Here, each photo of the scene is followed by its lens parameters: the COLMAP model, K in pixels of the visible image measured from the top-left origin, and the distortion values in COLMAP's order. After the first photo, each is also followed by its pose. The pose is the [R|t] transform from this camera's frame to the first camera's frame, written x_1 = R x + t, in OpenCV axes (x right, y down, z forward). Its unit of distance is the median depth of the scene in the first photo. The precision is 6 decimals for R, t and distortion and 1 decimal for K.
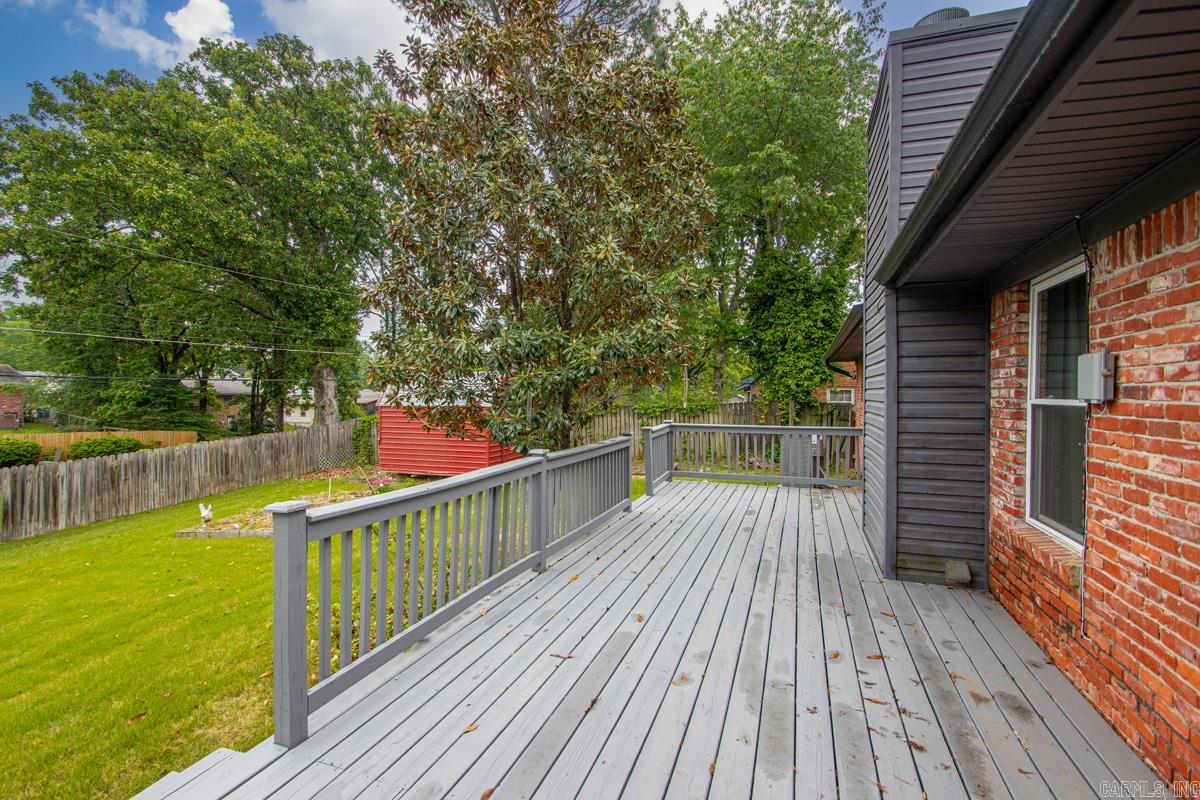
lens RADIAL K [[564.1, 0, 587.9], [0, 564.1, 401.6], [0, 0, 1]] dist [0.002163, -0.011514]
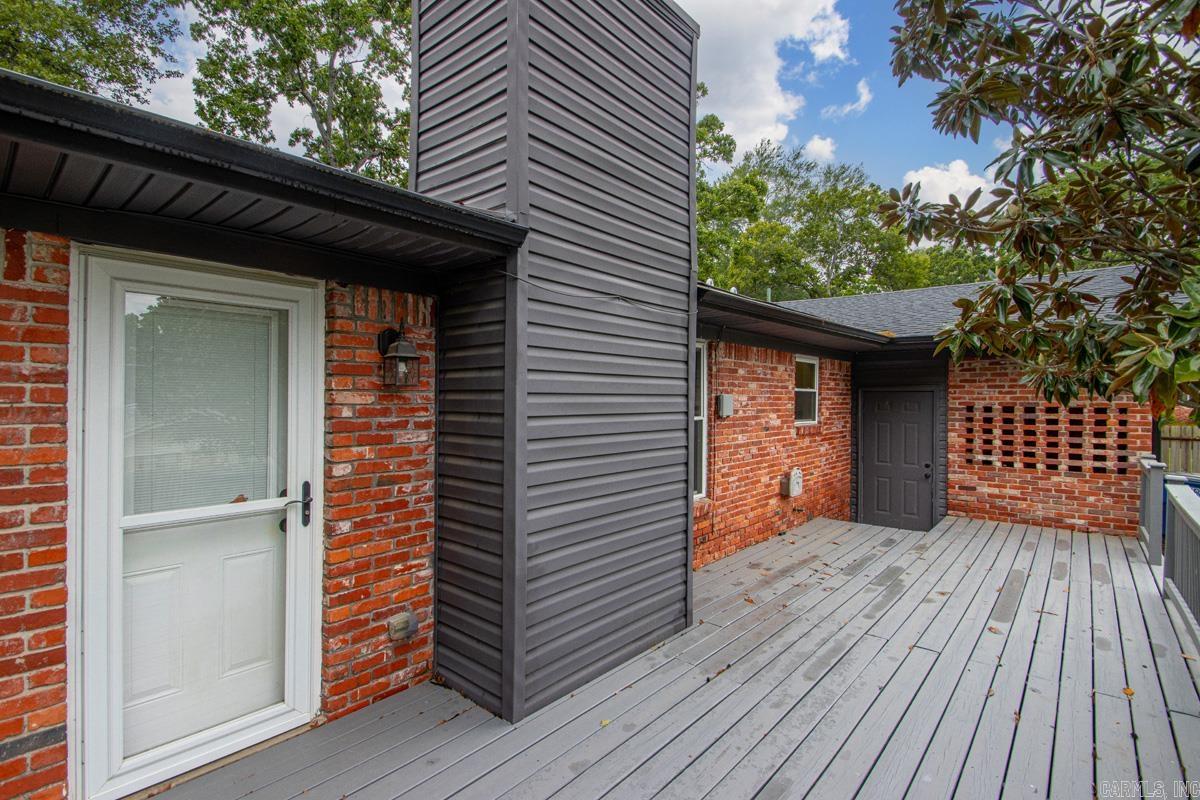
lens RADIAL K [[564.1, 0, 587.9], [0, 564.1, 401.6], [0, 0, 1]] dist [0.002163, -0.011514]
pose [[-0.934425, -0.011841, 0.355964, 0.449364], [-0.003897, 0.999727, 0.023026, -0.076392], [-0.356140, 0.020129, -0.934216, 2.326708]]
